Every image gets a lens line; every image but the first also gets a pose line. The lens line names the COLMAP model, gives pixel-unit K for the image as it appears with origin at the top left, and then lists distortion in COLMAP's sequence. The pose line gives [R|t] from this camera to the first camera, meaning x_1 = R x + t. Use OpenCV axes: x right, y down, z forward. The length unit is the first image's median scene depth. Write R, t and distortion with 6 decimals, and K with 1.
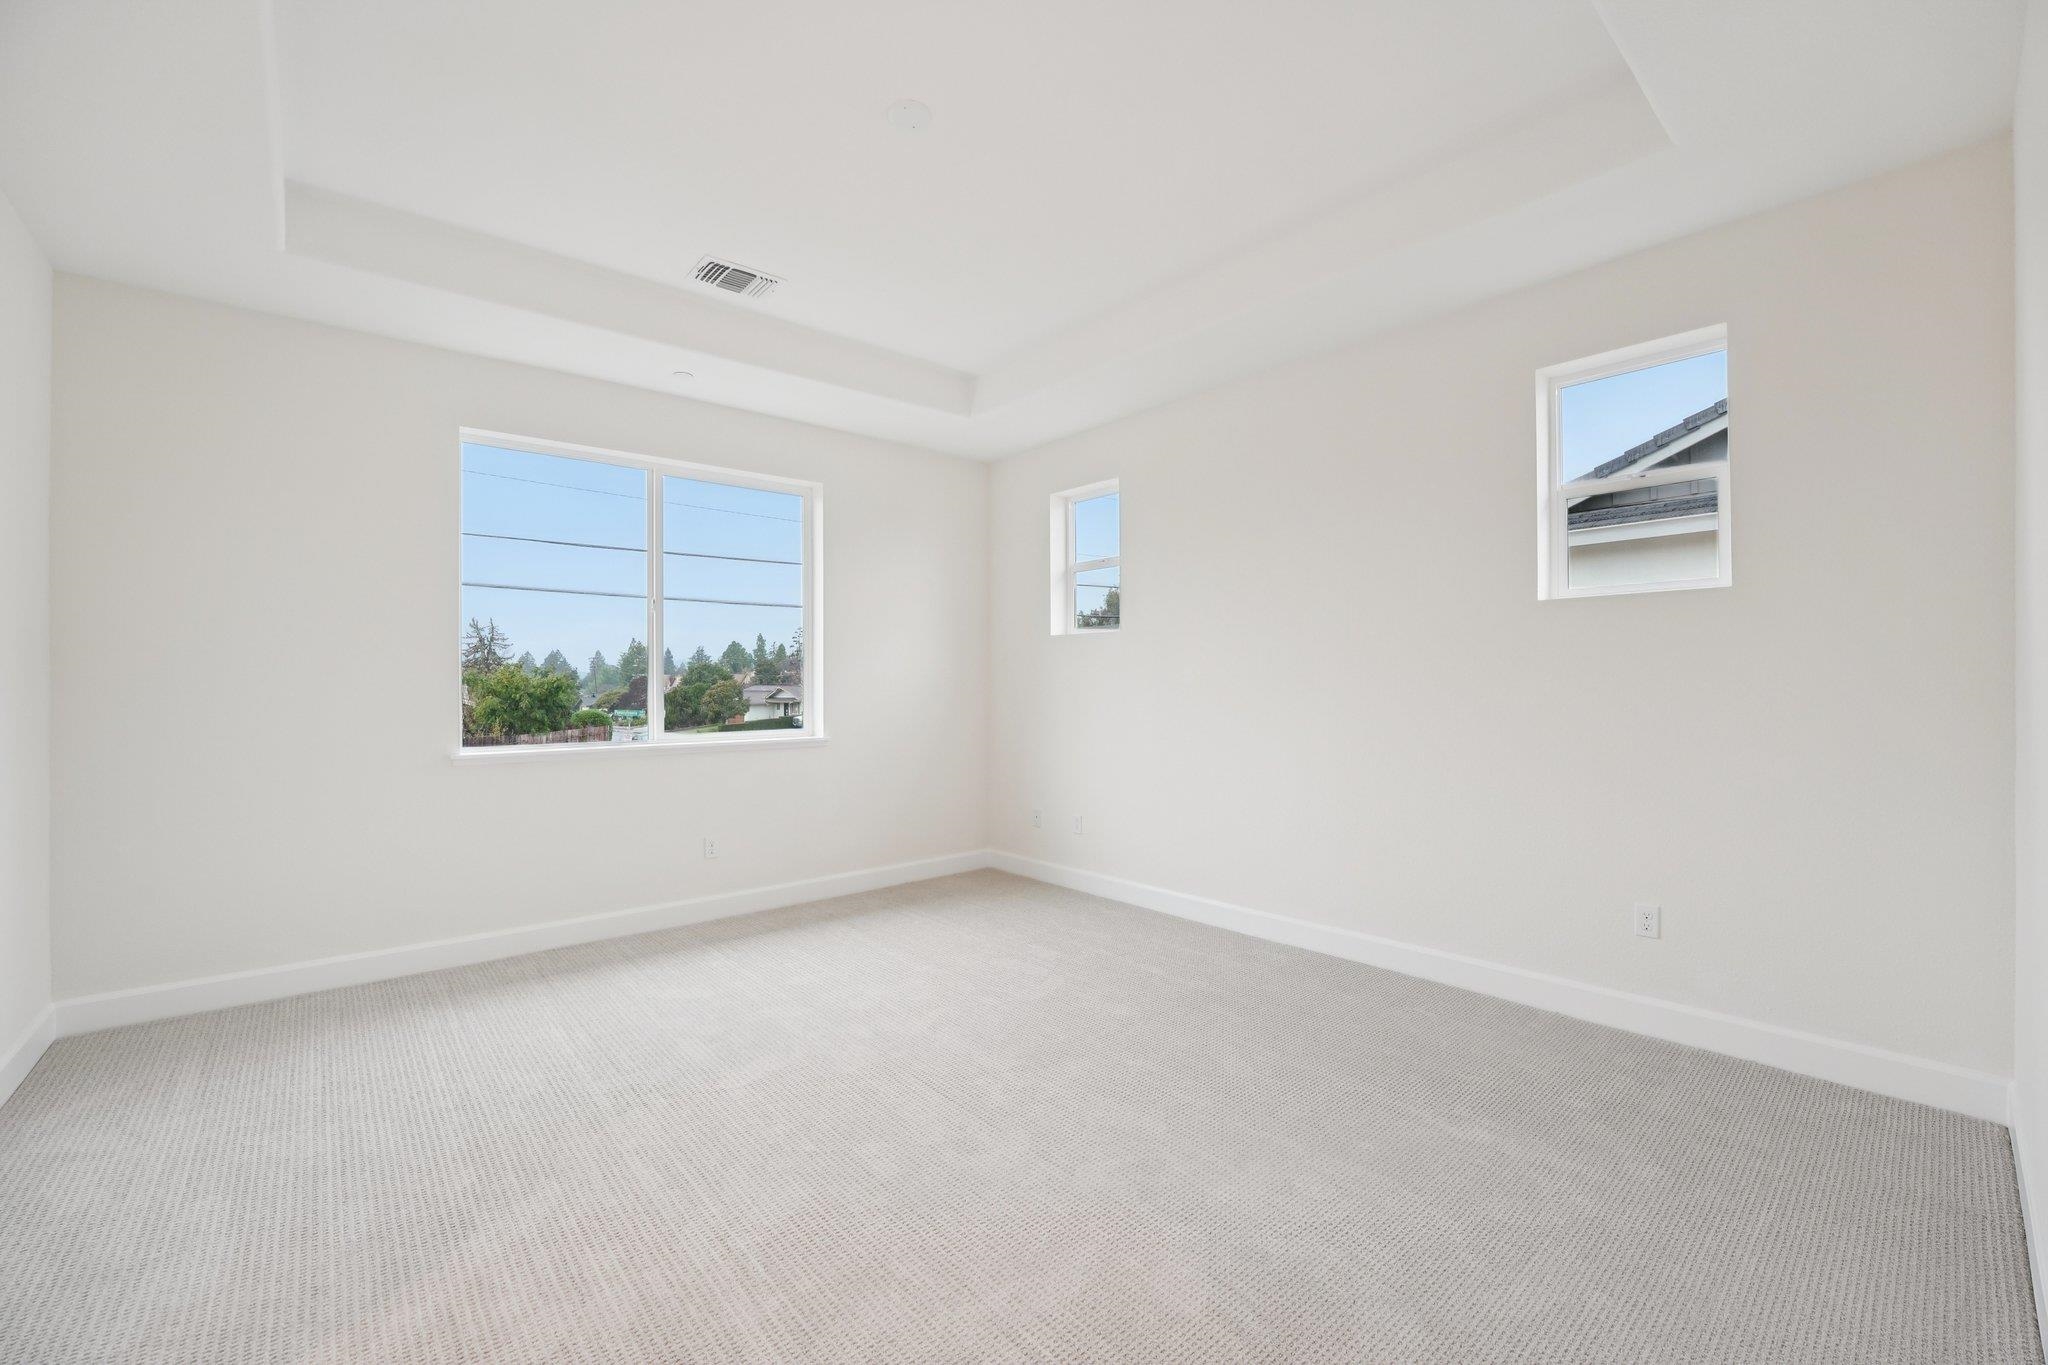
lens RADIAL K [[831.3, 0, 1022.9], [0, 831.3, 678.2], [0, 0, 1]] dist [-0.037446, 0.000031]
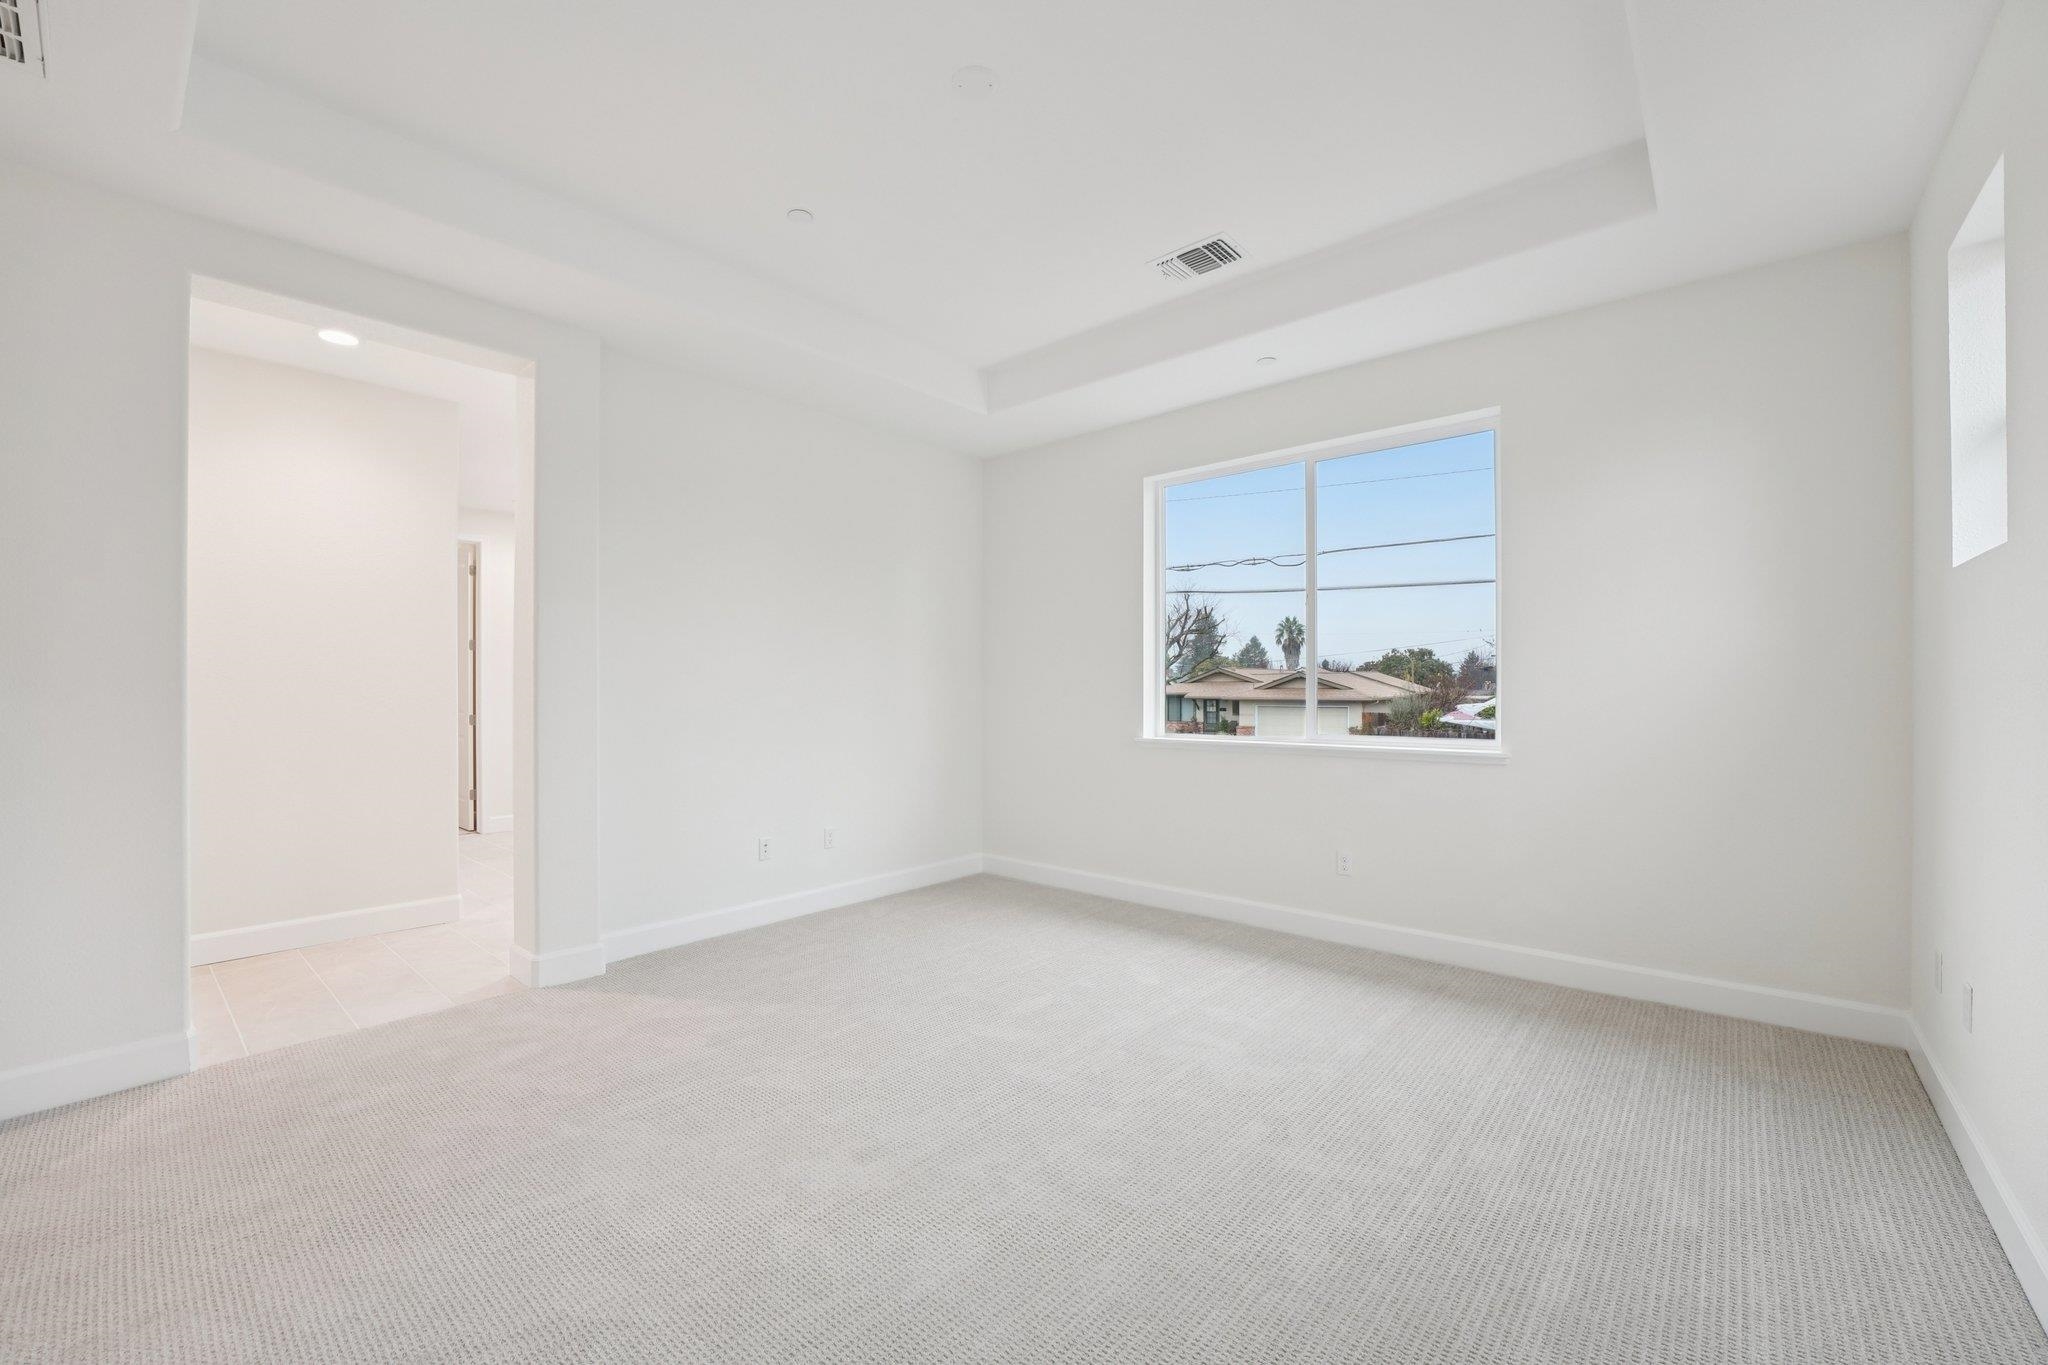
lens RADIAL K [[823.2, 0, 1034.4], [0, 823.2, 685.3], [0, 0, 1]] dist [0.000129, -0.000058]
pose [[0.157935, -0.000397, -0.987449, 0.469245], [0.001508, 0.999999, -0.000161, 0.011227], [0.987448, -0.001463, 0.157936, 0.538753]]
